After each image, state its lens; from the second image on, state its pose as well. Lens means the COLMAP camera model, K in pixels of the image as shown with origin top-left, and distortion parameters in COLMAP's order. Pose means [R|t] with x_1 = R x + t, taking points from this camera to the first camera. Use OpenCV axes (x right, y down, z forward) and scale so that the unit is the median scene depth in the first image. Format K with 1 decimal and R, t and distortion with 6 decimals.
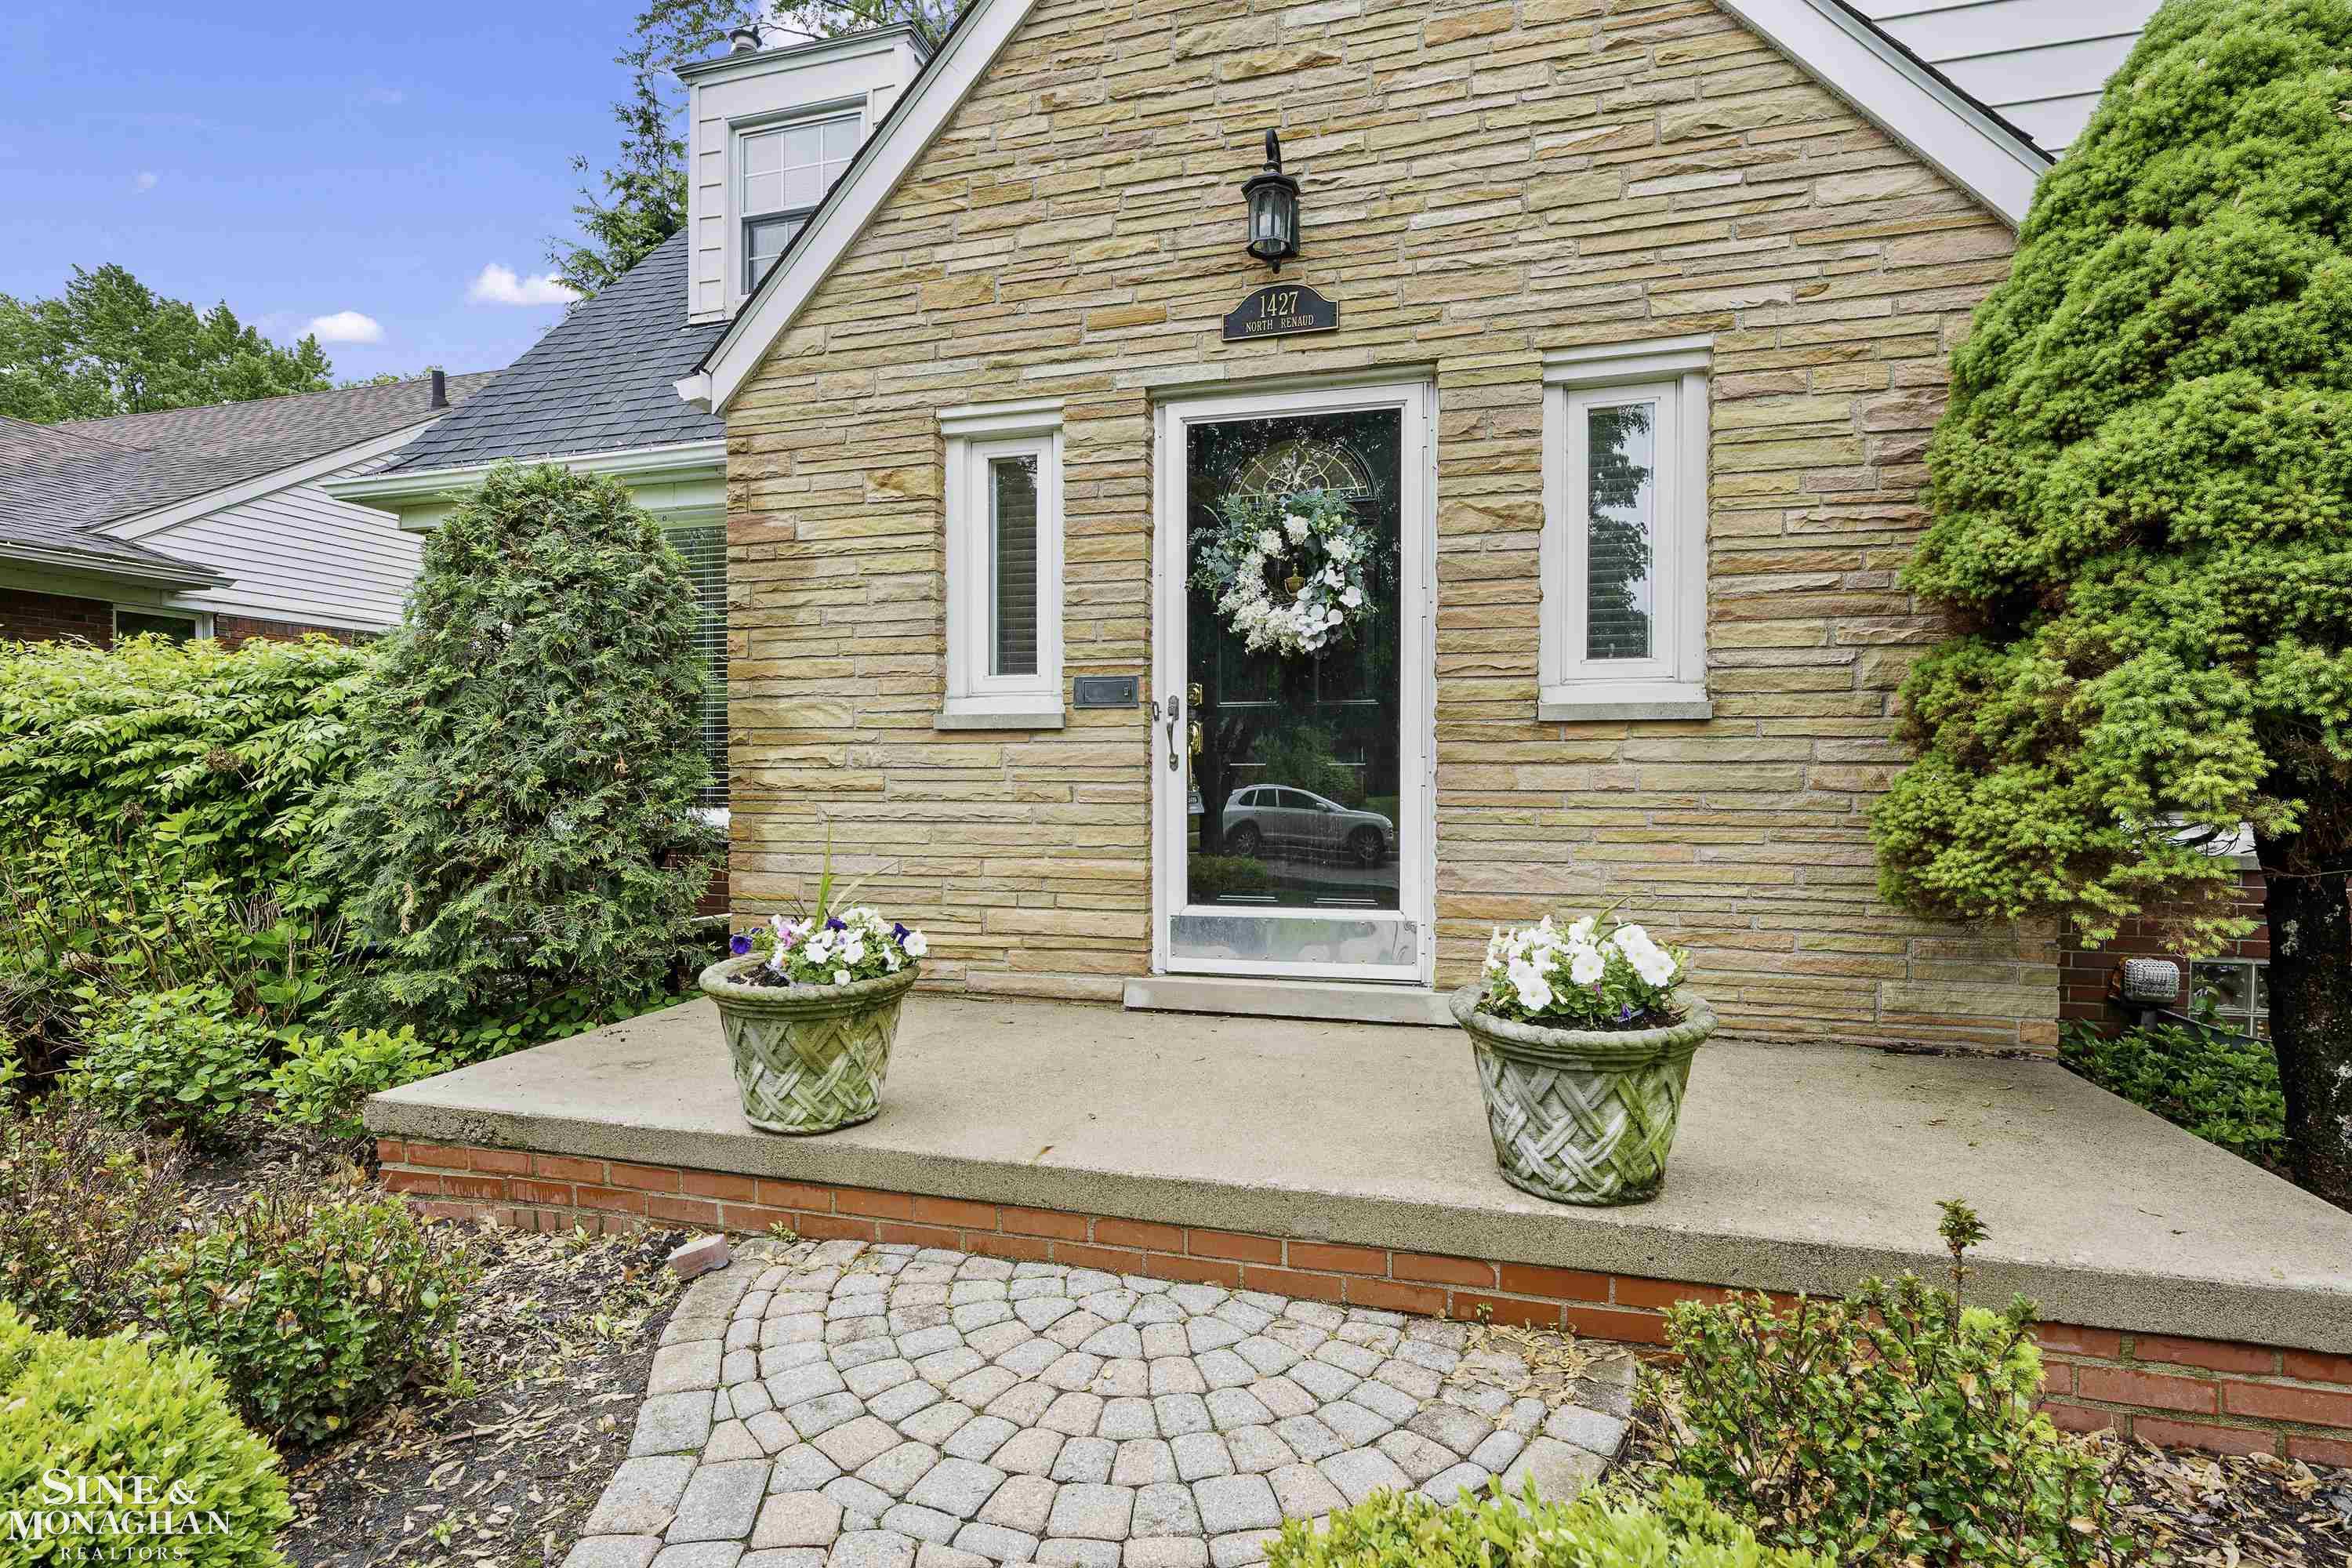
lens RADIAL K [[1145.7, 0, 1176.0], [0, 1145.7, 784.0], [0, 0, 1]] dist [-0.000003, -0.000047]
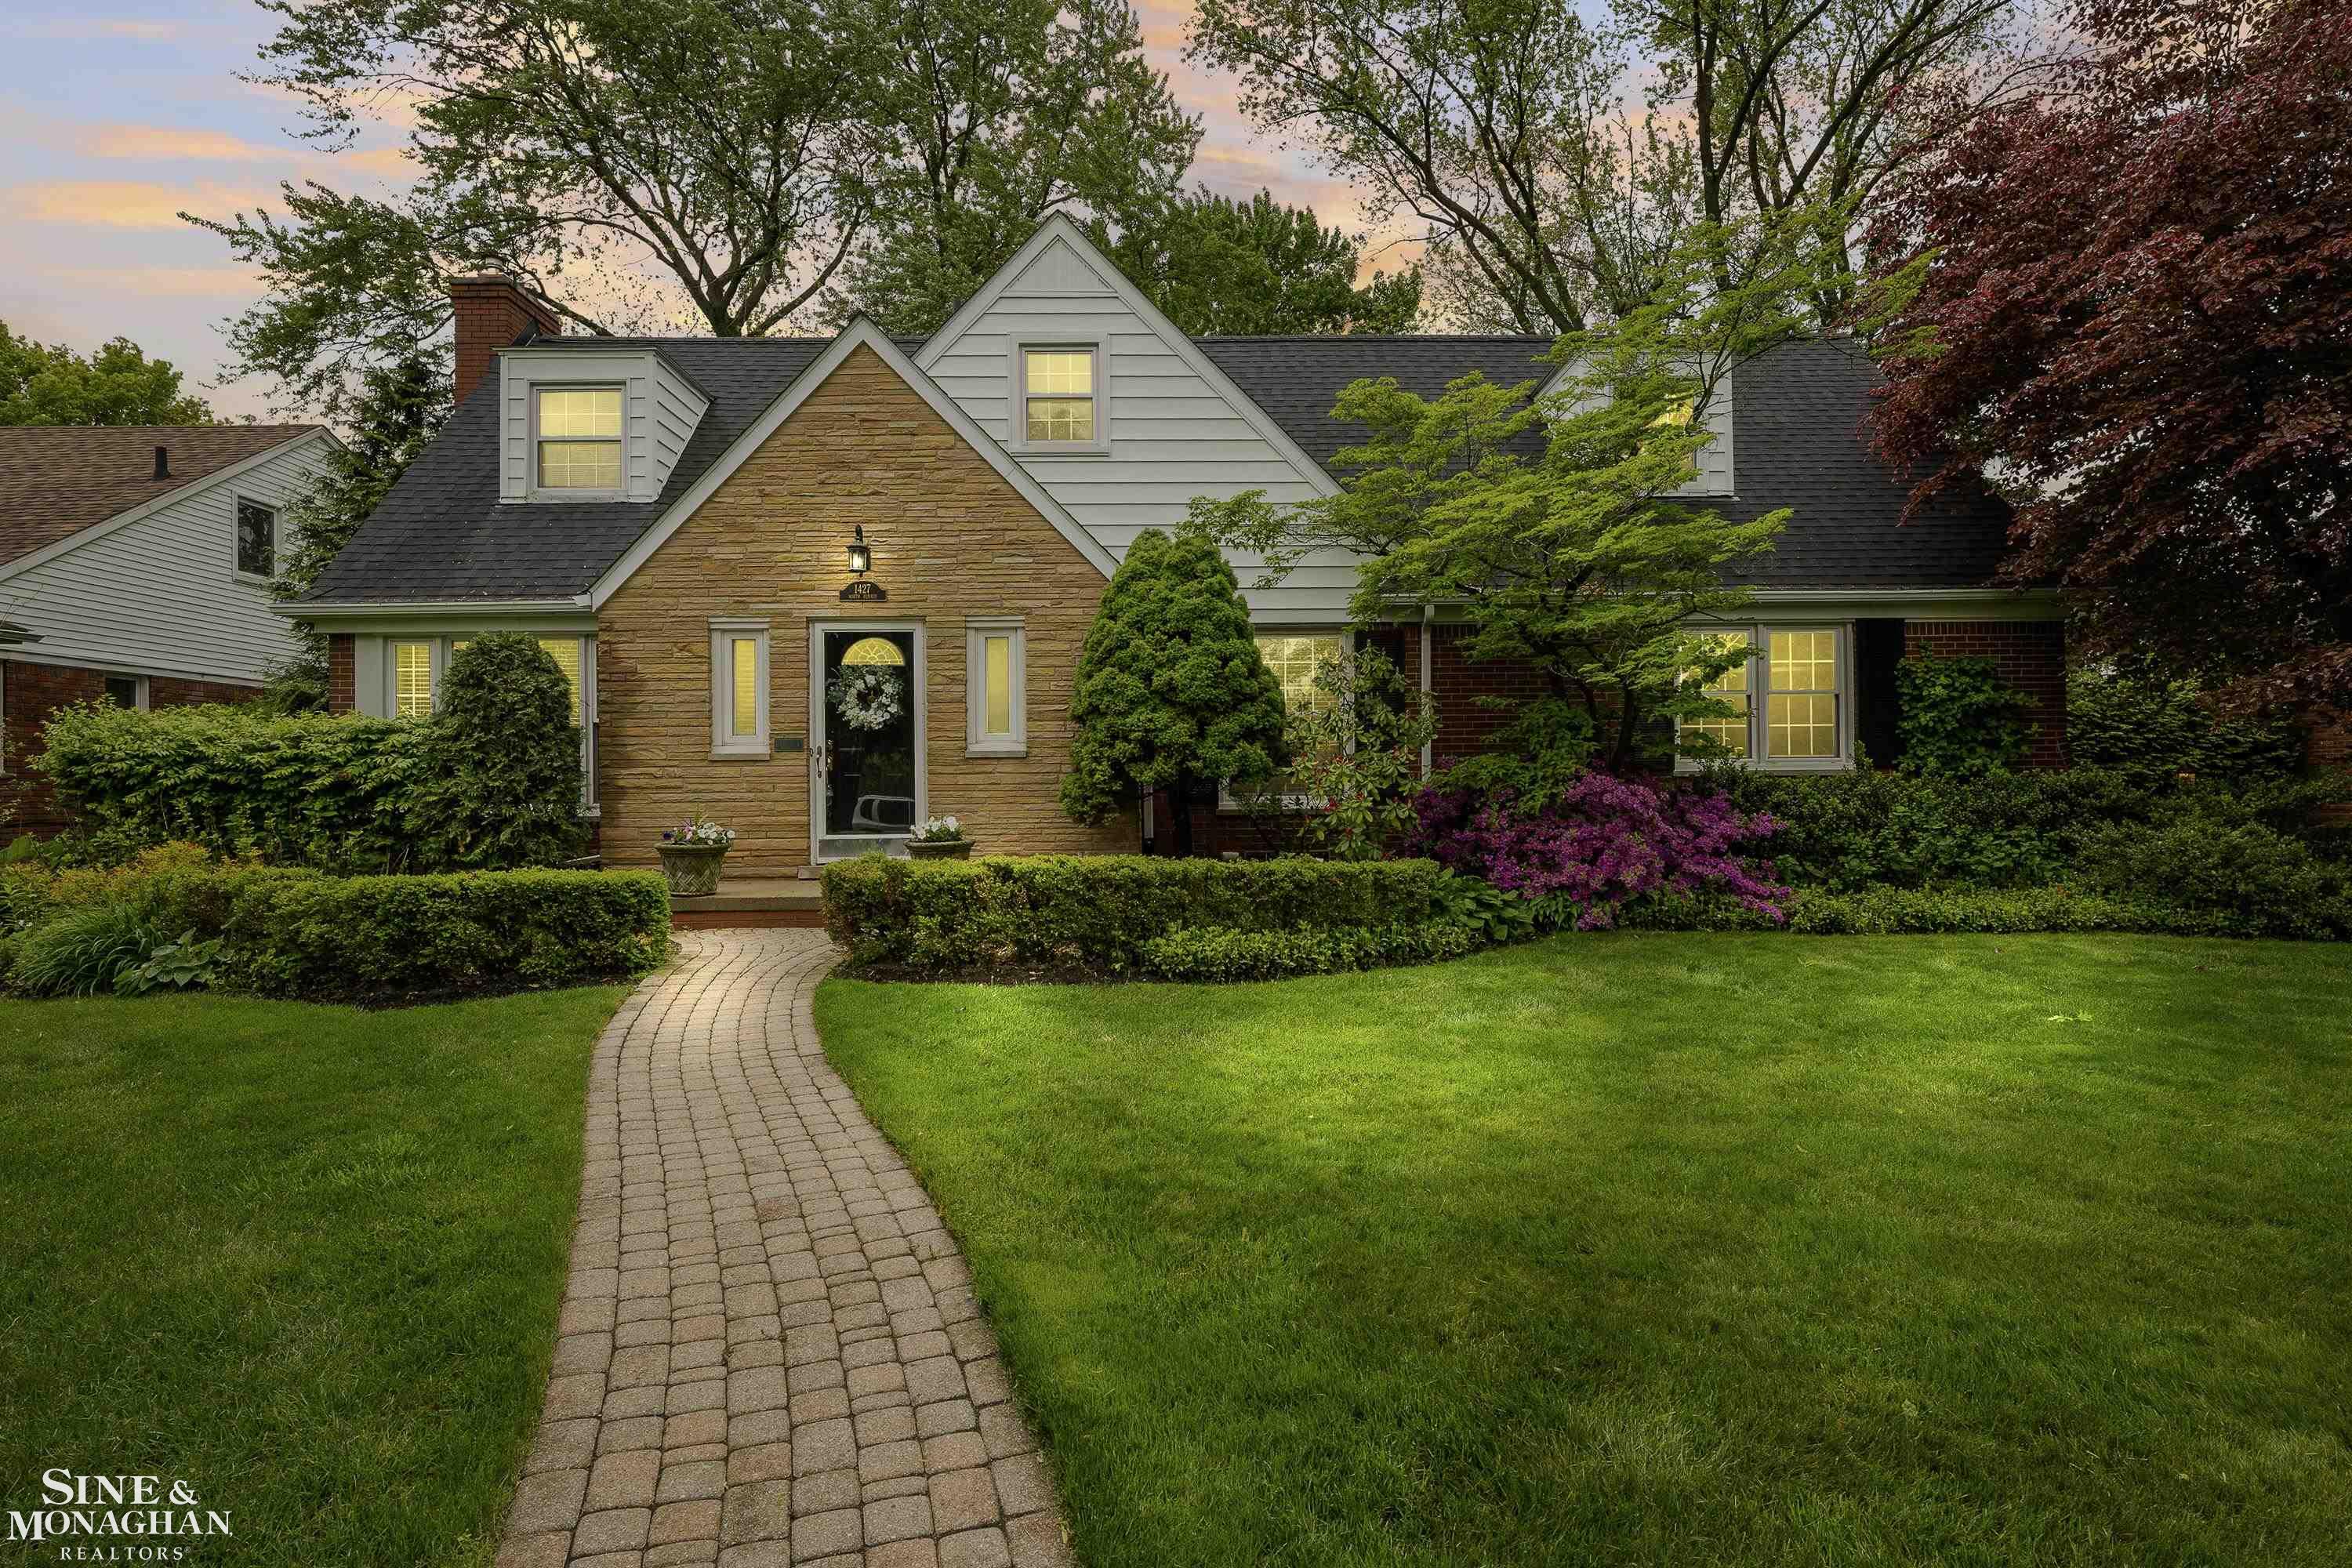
lens RADIAL K [[1230.1, 0, 1176.0], [0, 1230.1, 784.0], [0, 0, 1]] dist [-0.001215, 0.000167]
pose [[0.960549, -0.007322, 0.278015, -0.001301], [0.011503, 0.999844, -0.013412, 0.045190], [-0.277874, 0.016081, 0.960483, -1.705663]]
